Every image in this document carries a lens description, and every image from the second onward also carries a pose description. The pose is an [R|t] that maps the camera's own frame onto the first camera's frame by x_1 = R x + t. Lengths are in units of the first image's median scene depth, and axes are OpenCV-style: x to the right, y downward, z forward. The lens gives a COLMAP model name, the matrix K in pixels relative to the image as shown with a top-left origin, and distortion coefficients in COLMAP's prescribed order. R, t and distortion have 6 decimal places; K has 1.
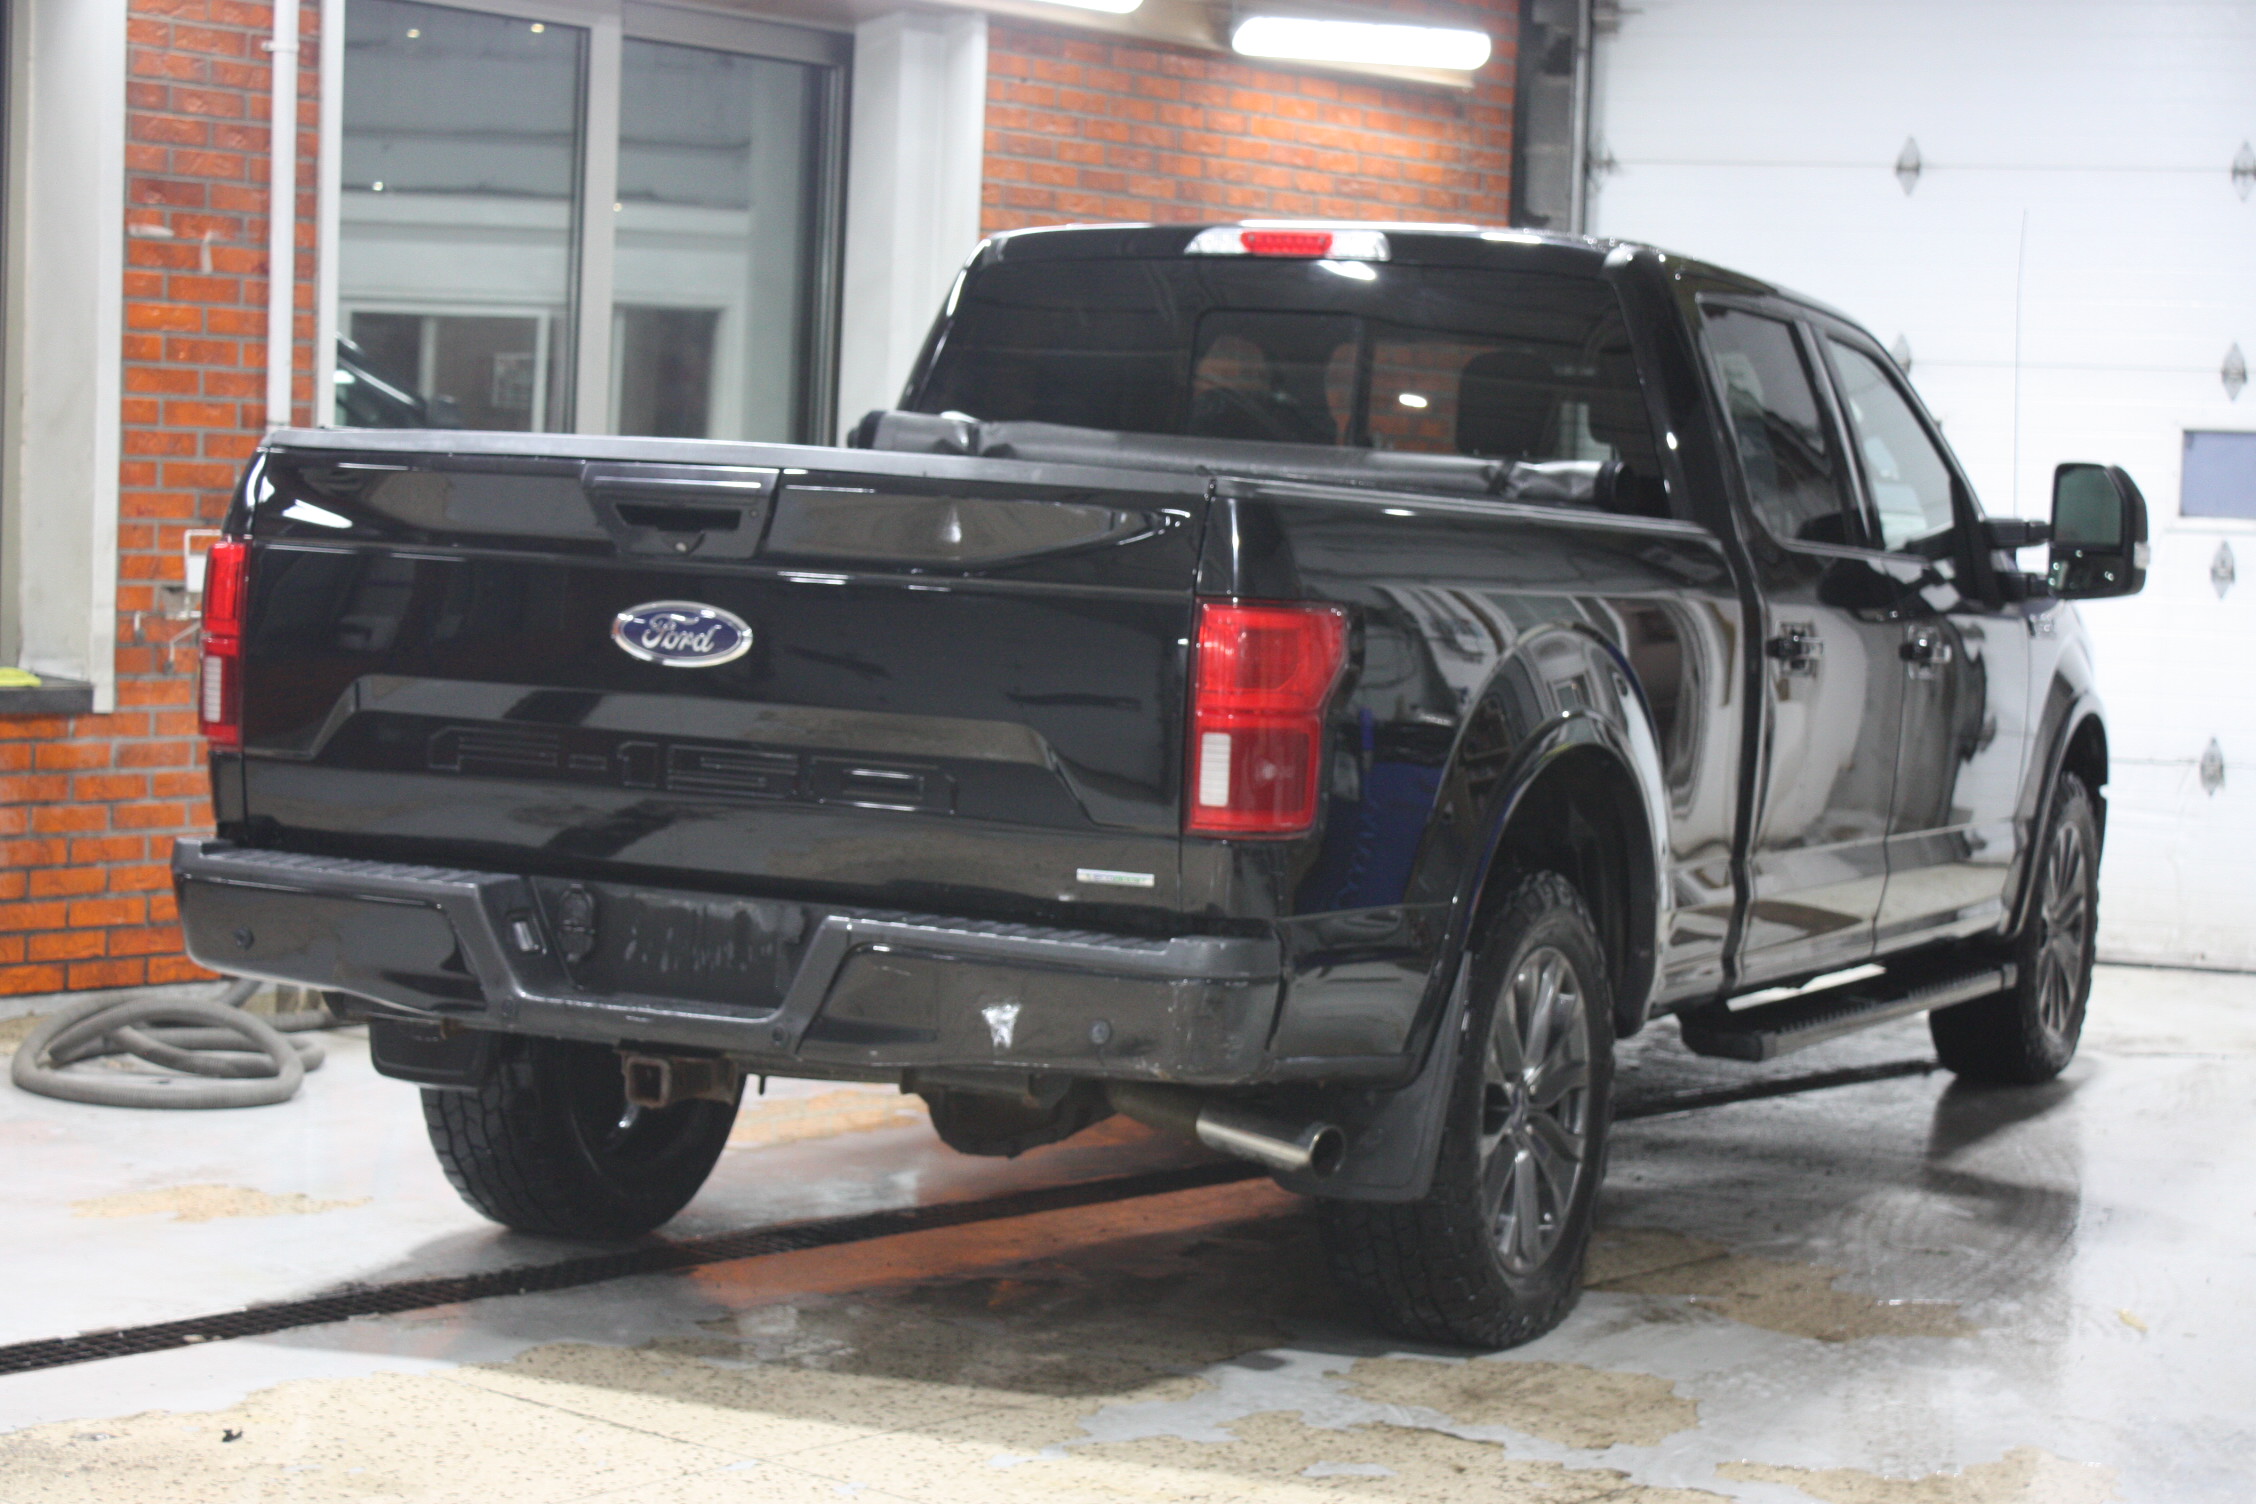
lens RADIAL K [[4345.3, 0, 1128.7], [0, 4345.3, 758.8], [0, 0, 1]] dist [0.011343, 0.000000]
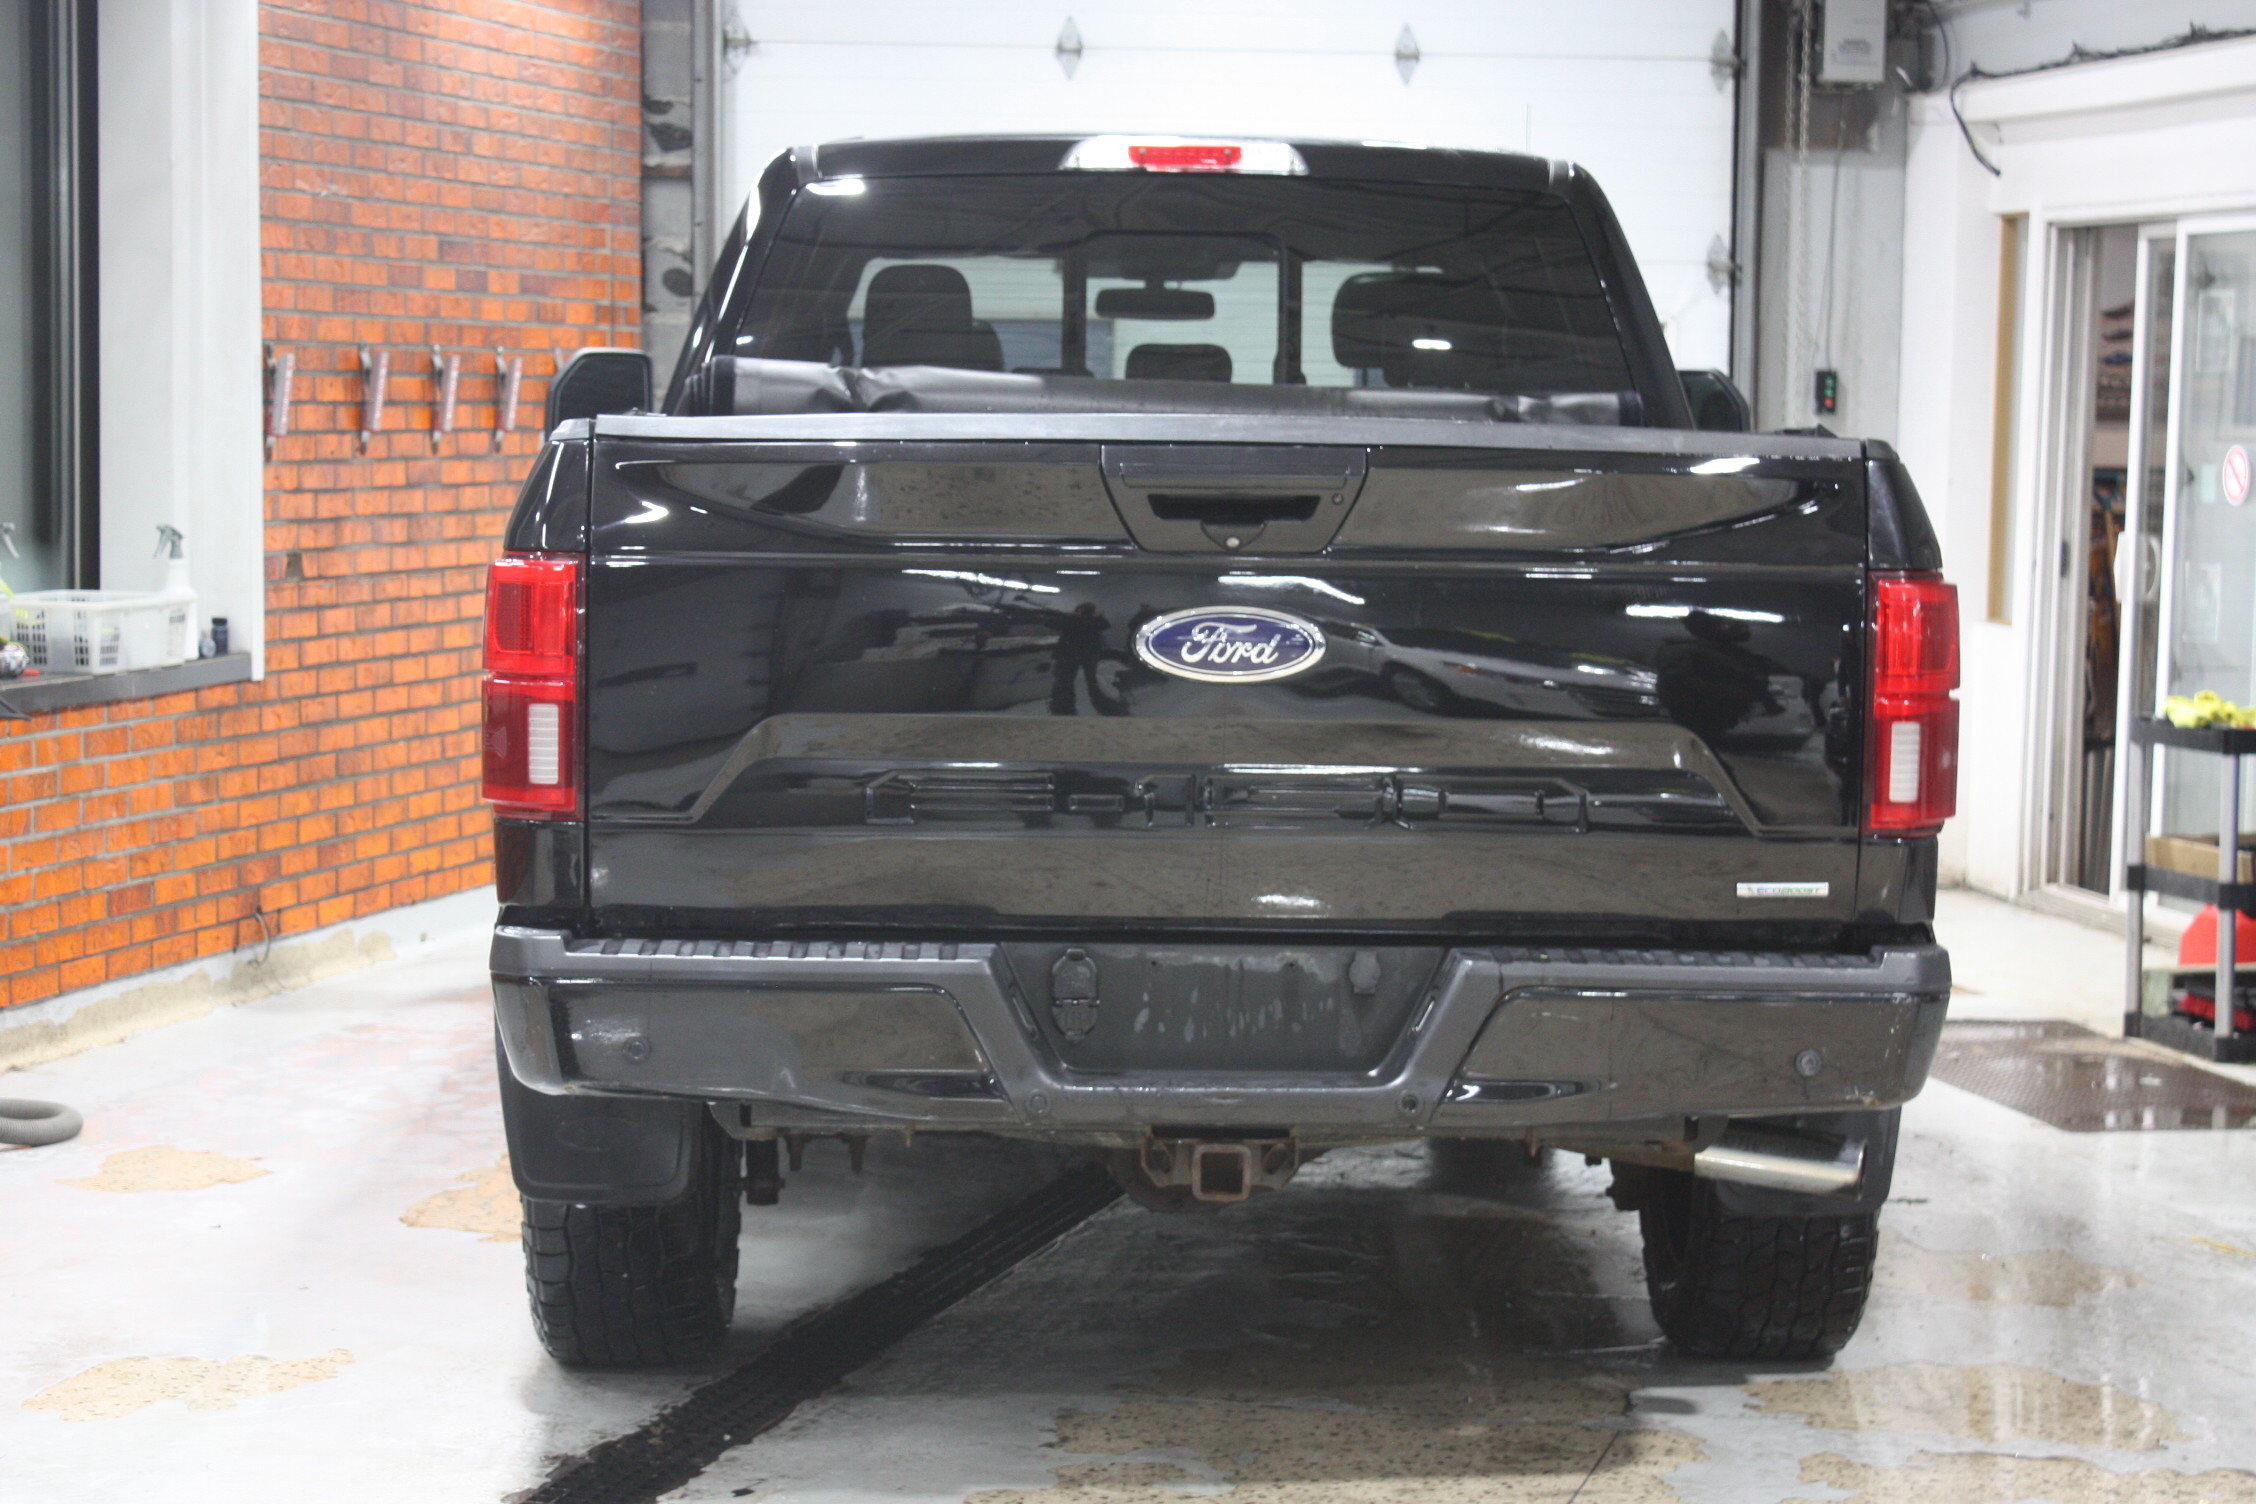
lens RADIAL K [[4638.8, 0, 1126.7], [0, 4638.8, 744.9], [0, 0, 1]] dist [0.101370, 0.000000]
pose [[0.894761, -0.068404, 0.441274, -0.511051], [0.058845, 0.997642, 0.035330, -0.041419], [-0.442651, -0.005645, 0.896676, 0.190157]]
